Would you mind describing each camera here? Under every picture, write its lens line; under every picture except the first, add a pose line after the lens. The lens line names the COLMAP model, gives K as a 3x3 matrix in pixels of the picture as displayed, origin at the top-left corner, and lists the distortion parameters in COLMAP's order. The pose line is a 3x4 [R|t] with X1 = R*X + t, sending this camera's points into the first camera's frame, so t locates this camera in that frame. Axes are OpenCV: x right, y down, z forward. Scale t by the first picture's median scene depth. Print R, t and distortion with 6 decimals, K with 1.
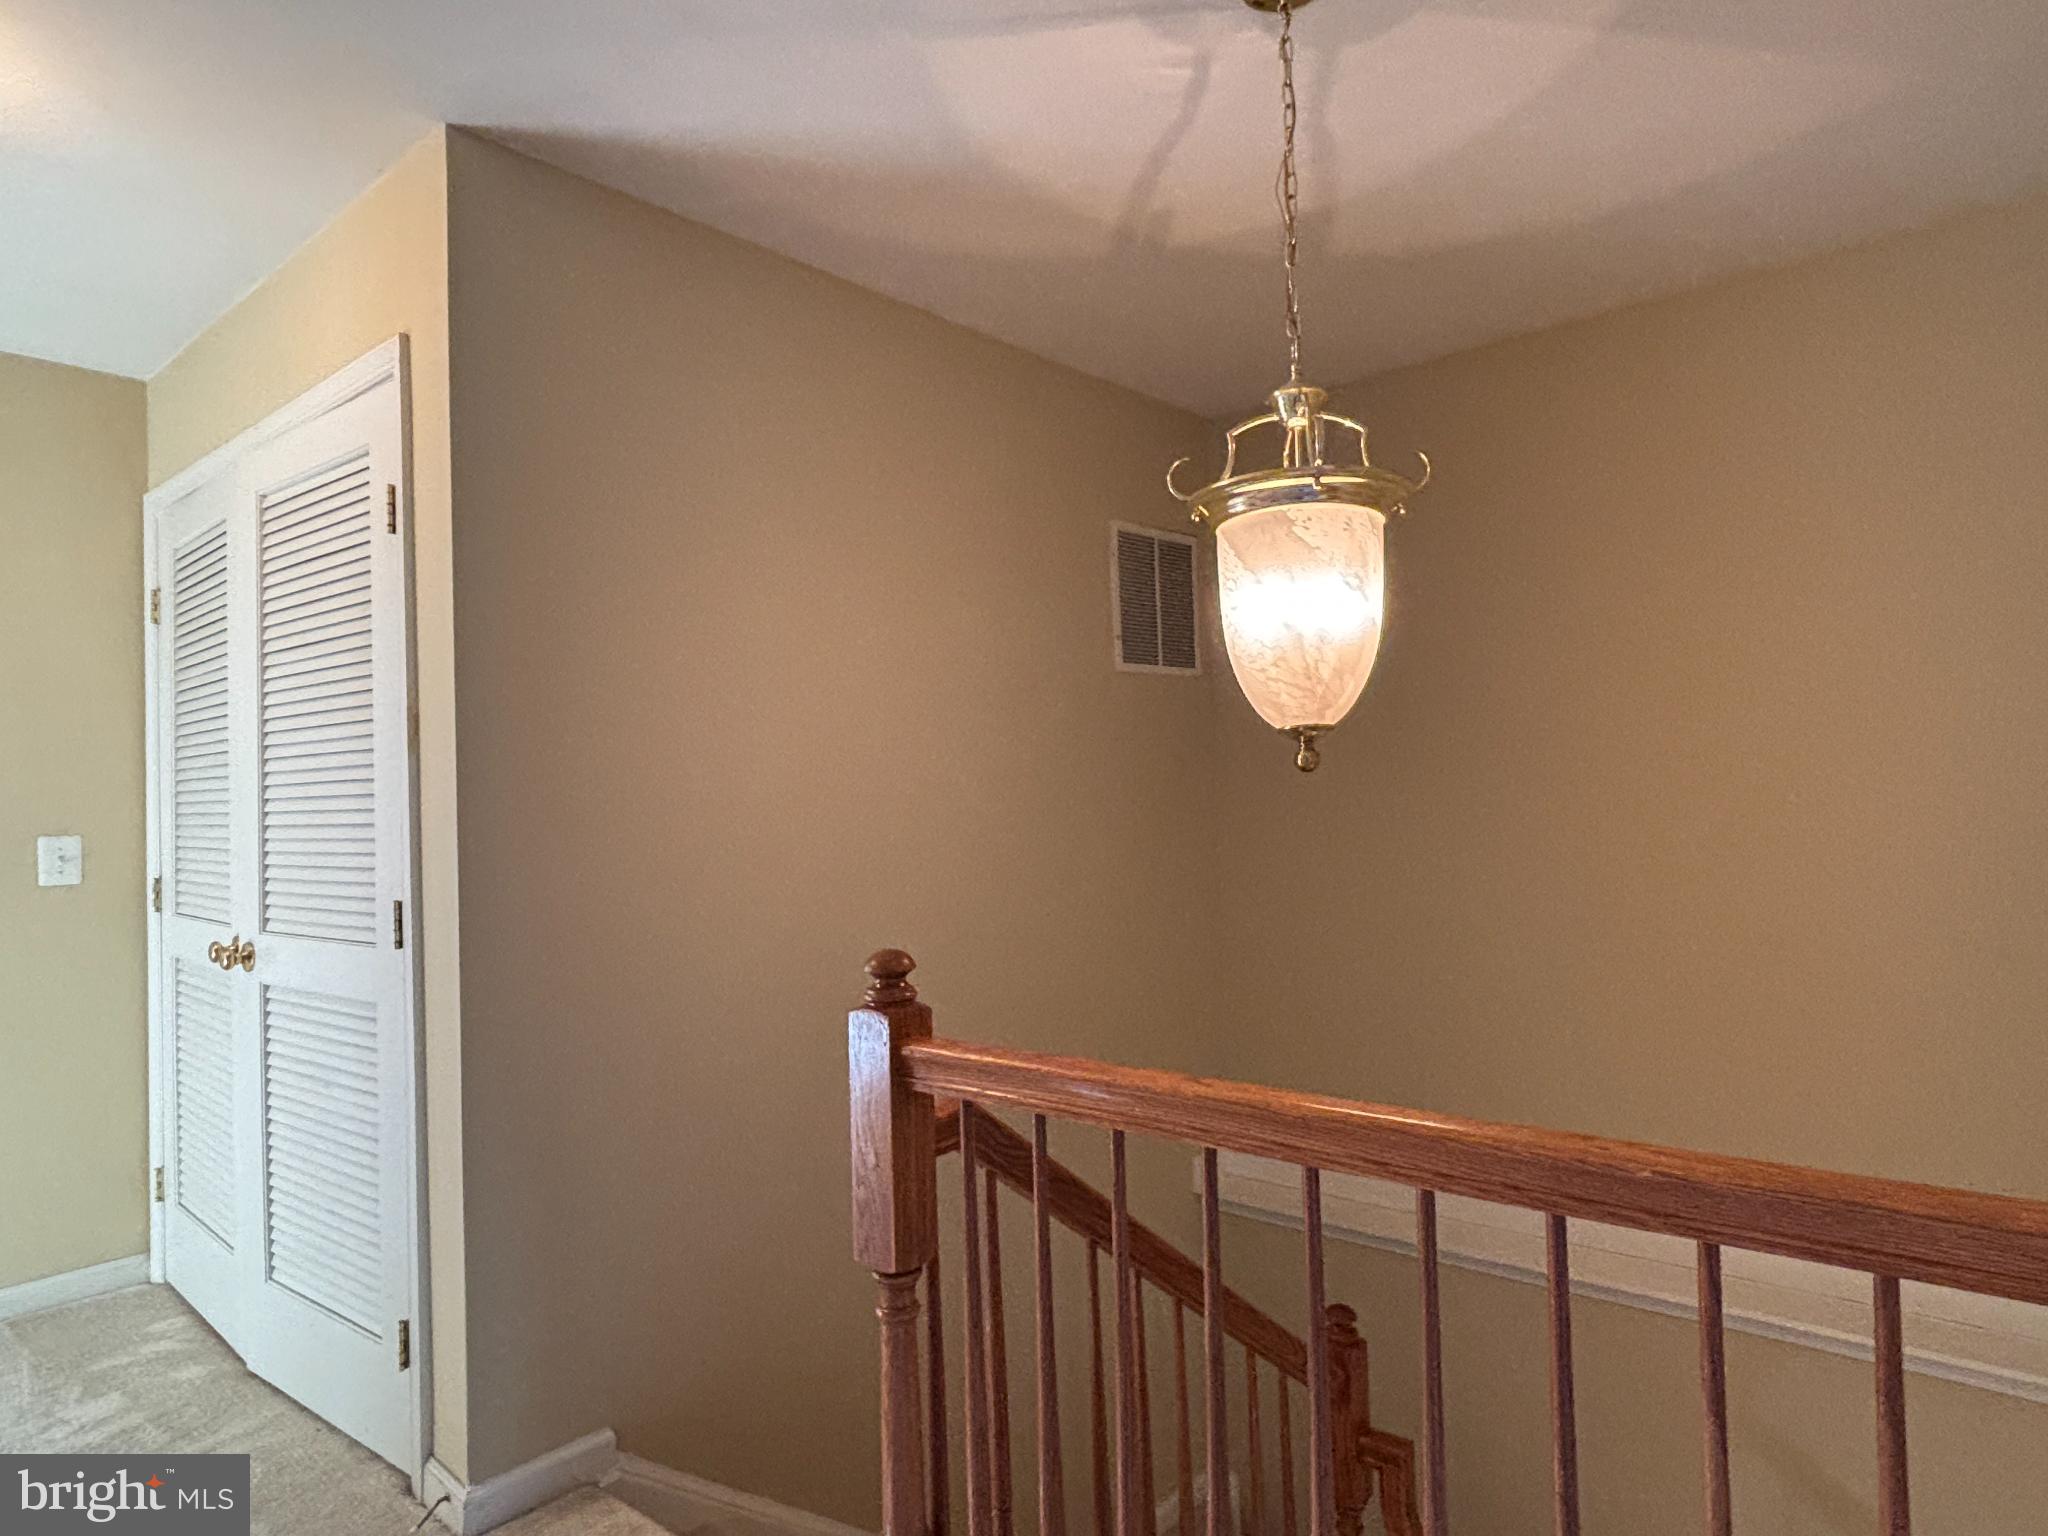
lens RADIAL K [[1200.0, 0, 1024.7], [0, 1200.0, 774.4], [0, 0, 1]] dist [-0.011249, 0.001429]
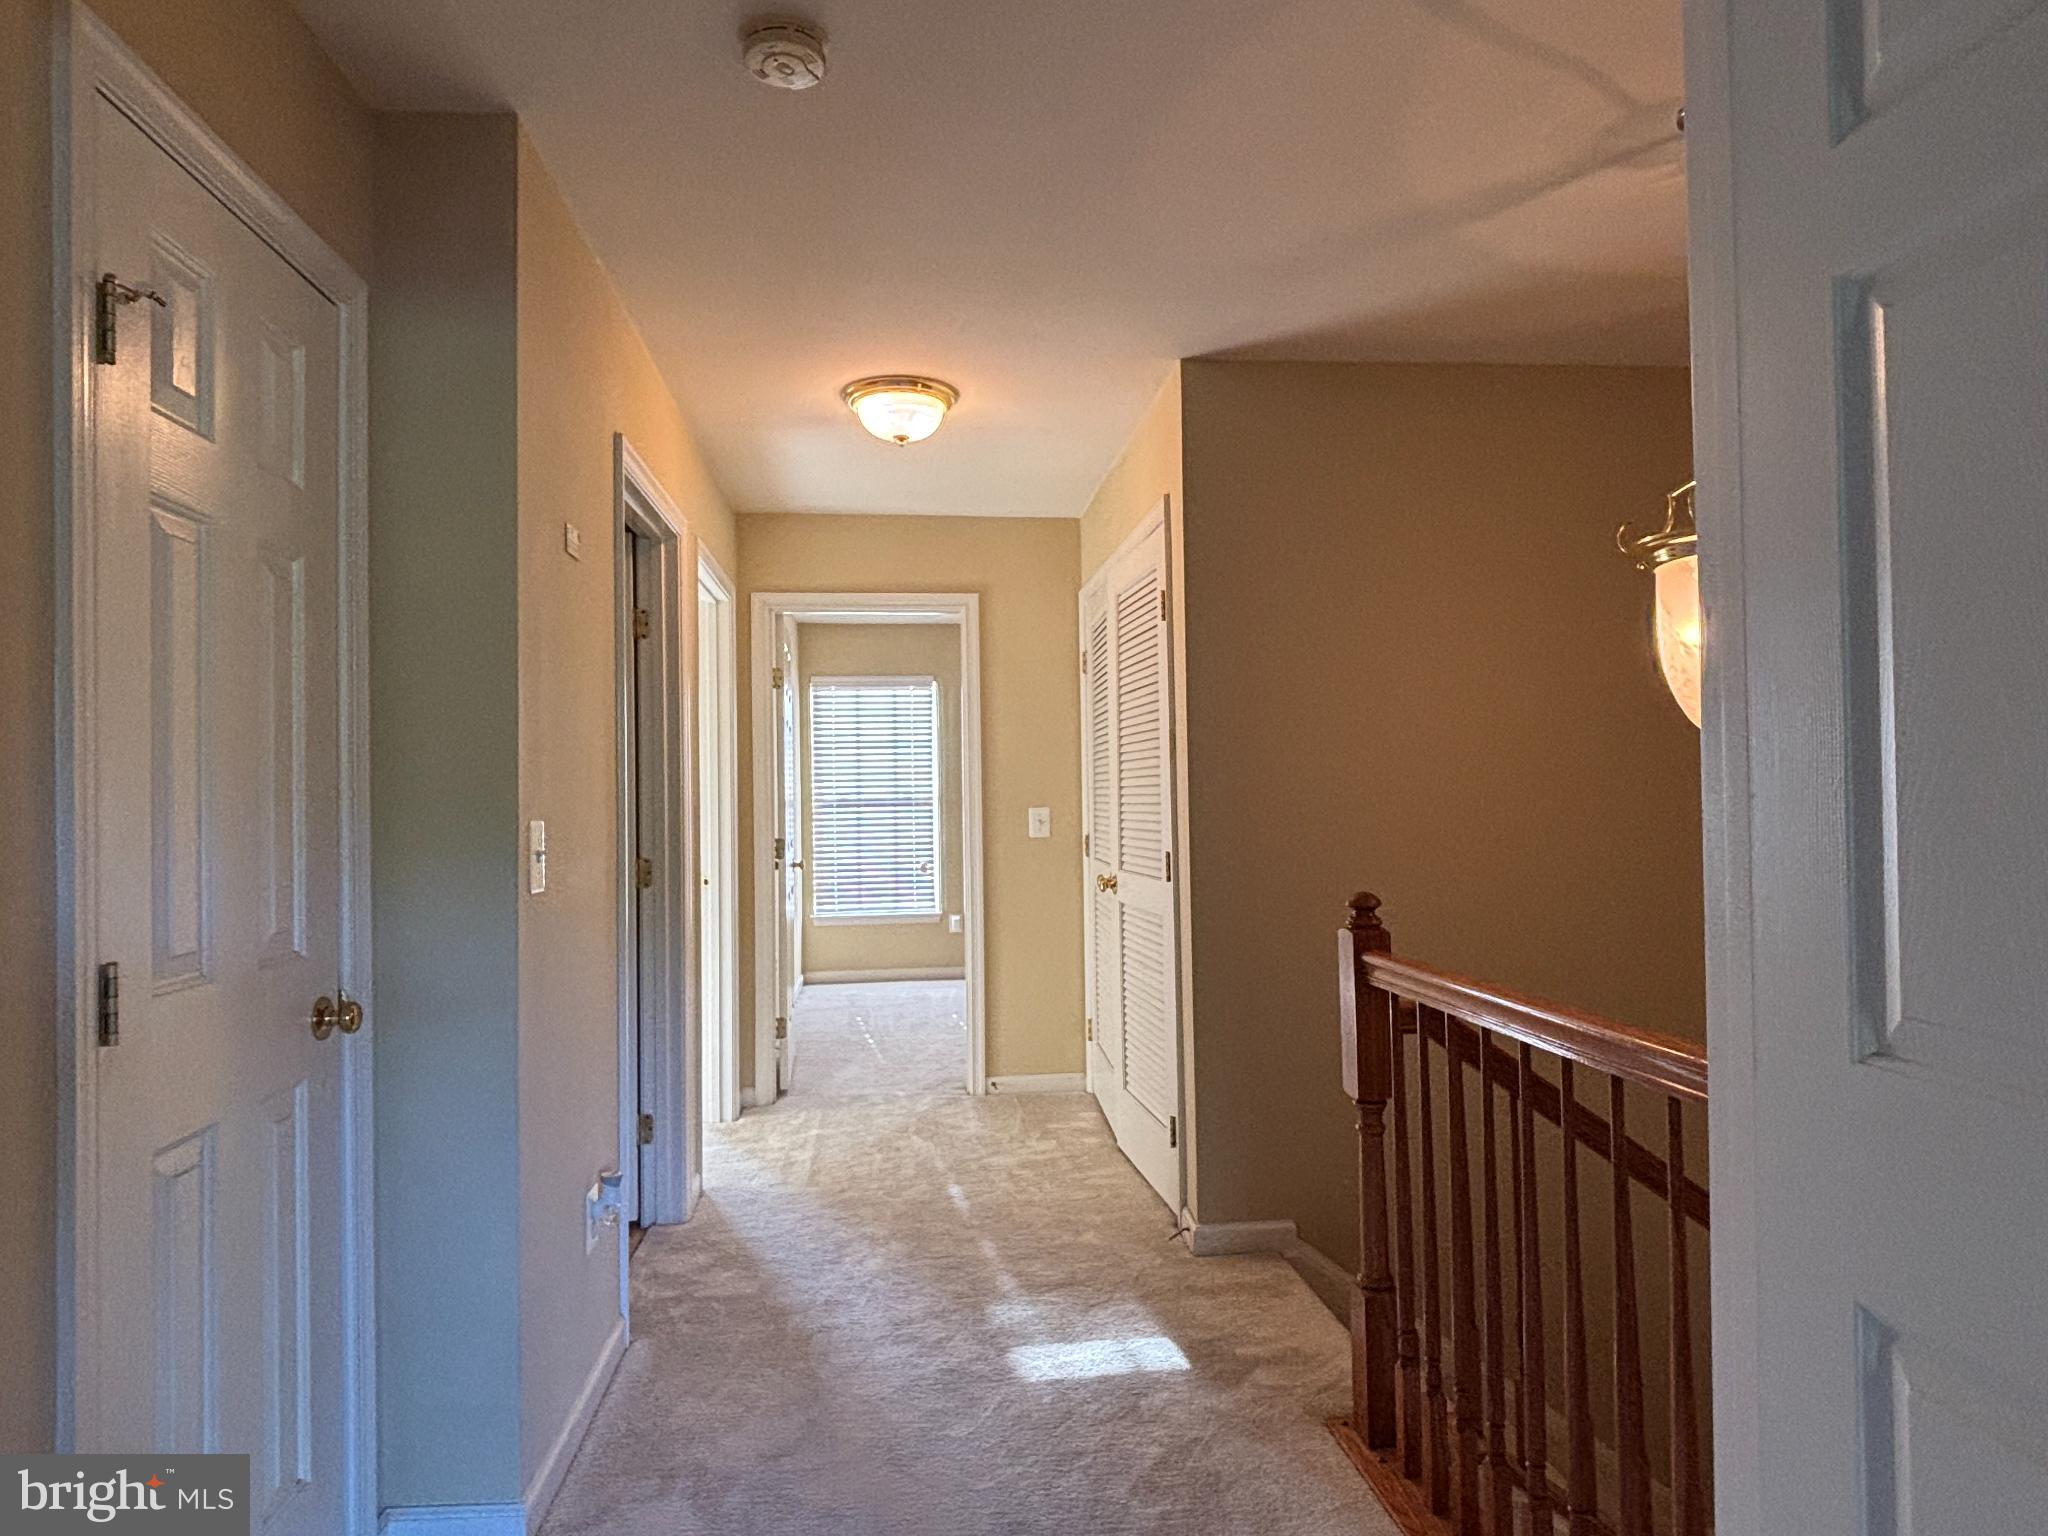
lens RADIAL K [[1200.0, 0, 1024.7], [0, 1200.0, 774.4], [0, 0, 1]] dist [-0.011249, 0.001429]
pose [[0.720032, 0.001998, -0.693938, 0.411238], [0.008644, 0.999892, 0.011848, -0.016578], [0.693887, -0.014530, 0.719938, -0.257035]]
